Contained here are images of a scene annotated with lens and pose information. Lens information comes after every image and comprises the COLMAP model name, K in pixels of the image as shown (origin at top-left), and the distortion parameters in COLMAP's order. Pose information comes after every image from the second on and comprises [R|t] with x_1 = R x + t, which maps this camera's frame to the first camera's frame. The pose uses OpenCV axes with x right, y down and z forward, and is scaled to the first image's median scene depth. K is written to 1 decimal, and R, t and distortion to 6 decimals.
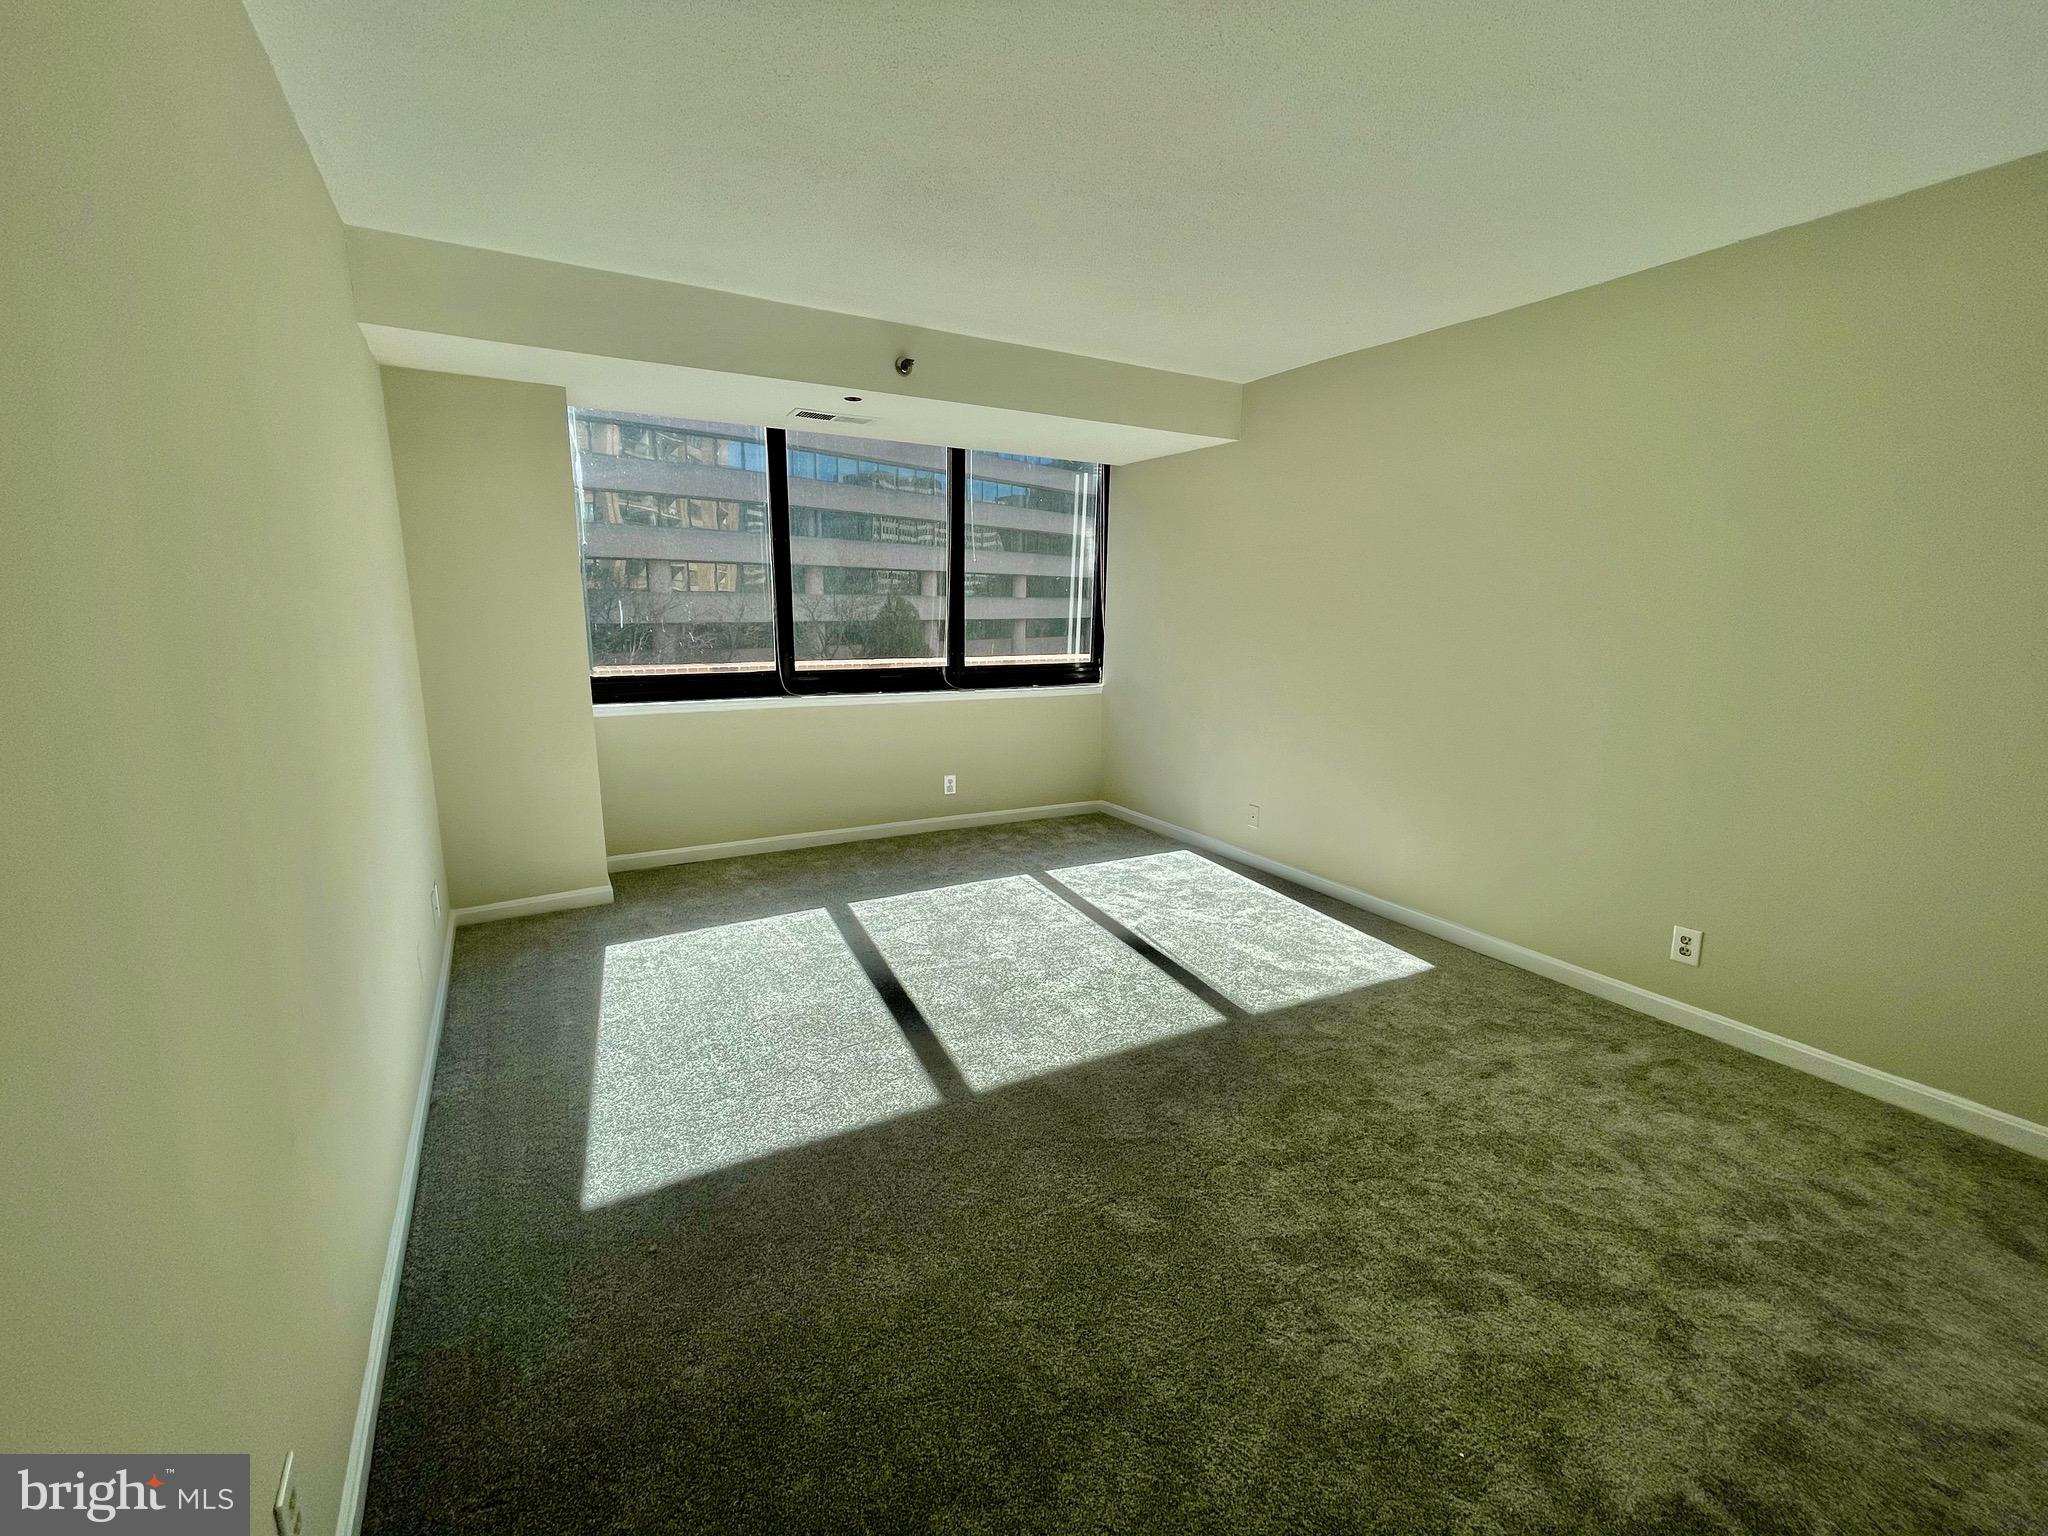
lens RADIAL K [[827.9, 0, 1019.6], [0, 827.9, 765.2], [0, 0, 1]] dist [-0.001757, -0.000290]
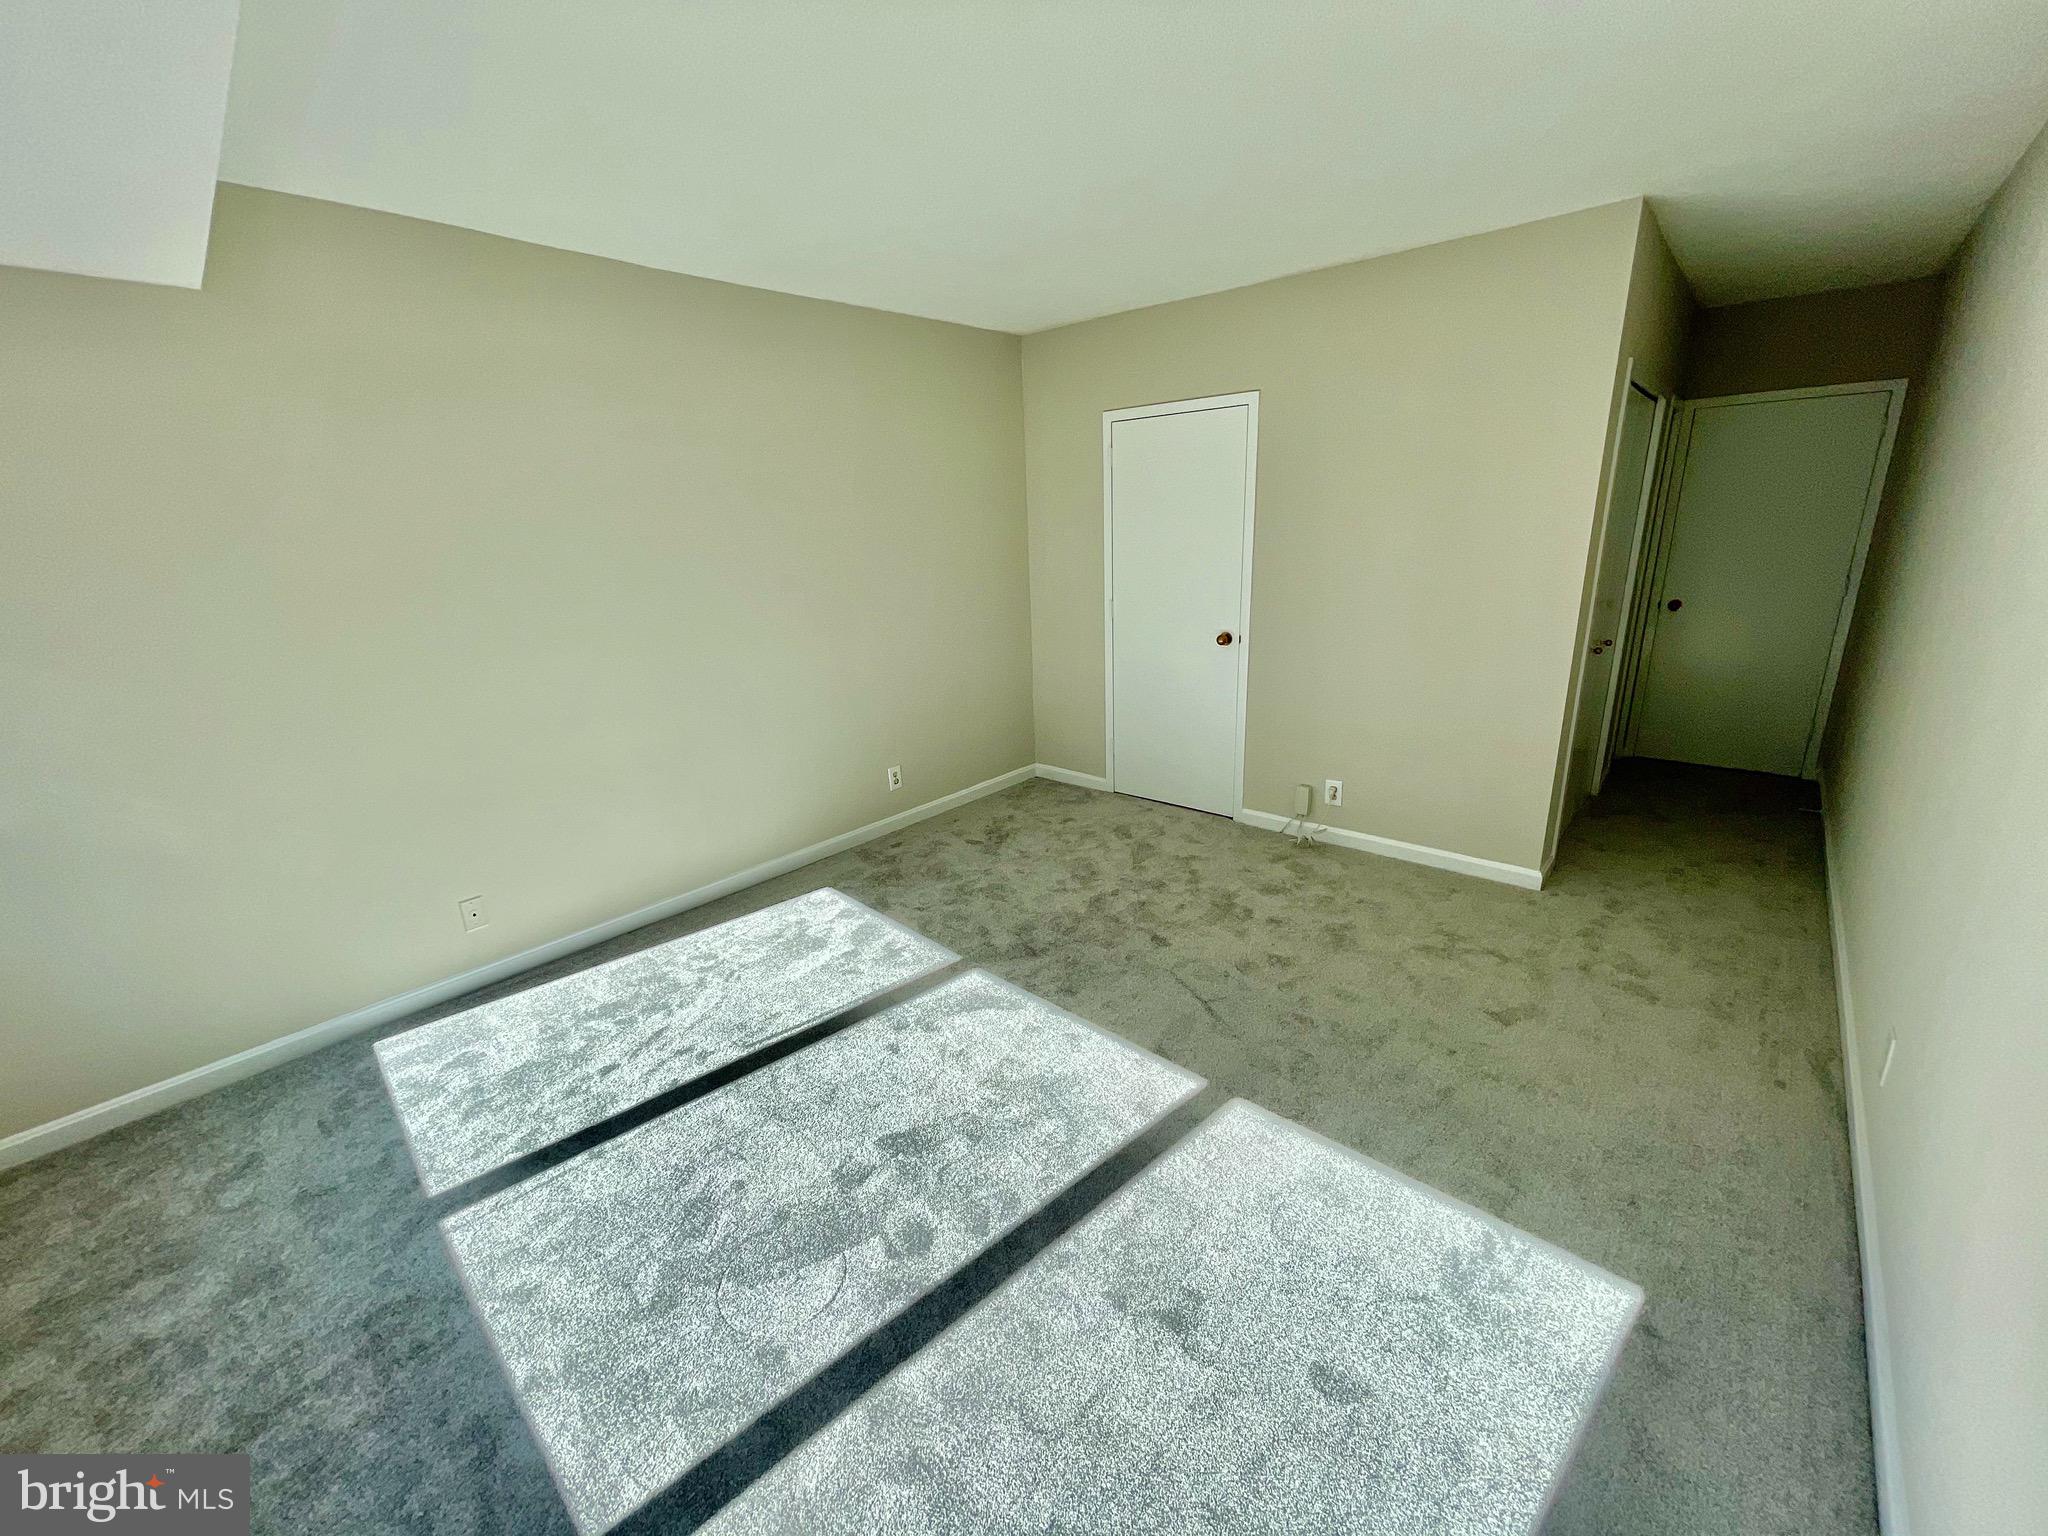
lens RADIAL K [[827.9, 0, 1019.6], [0, 827.9, 765.2], [0, 0, 1]] dist [-0.001757, -0.000290]
pose [[-0.294756, -0.267009, 0.917510, -0.521244], [0.227995, 0.912786, 0.338880, -0.213067], [-0.927975, 0.309075, -0.208173, 0.859485]]
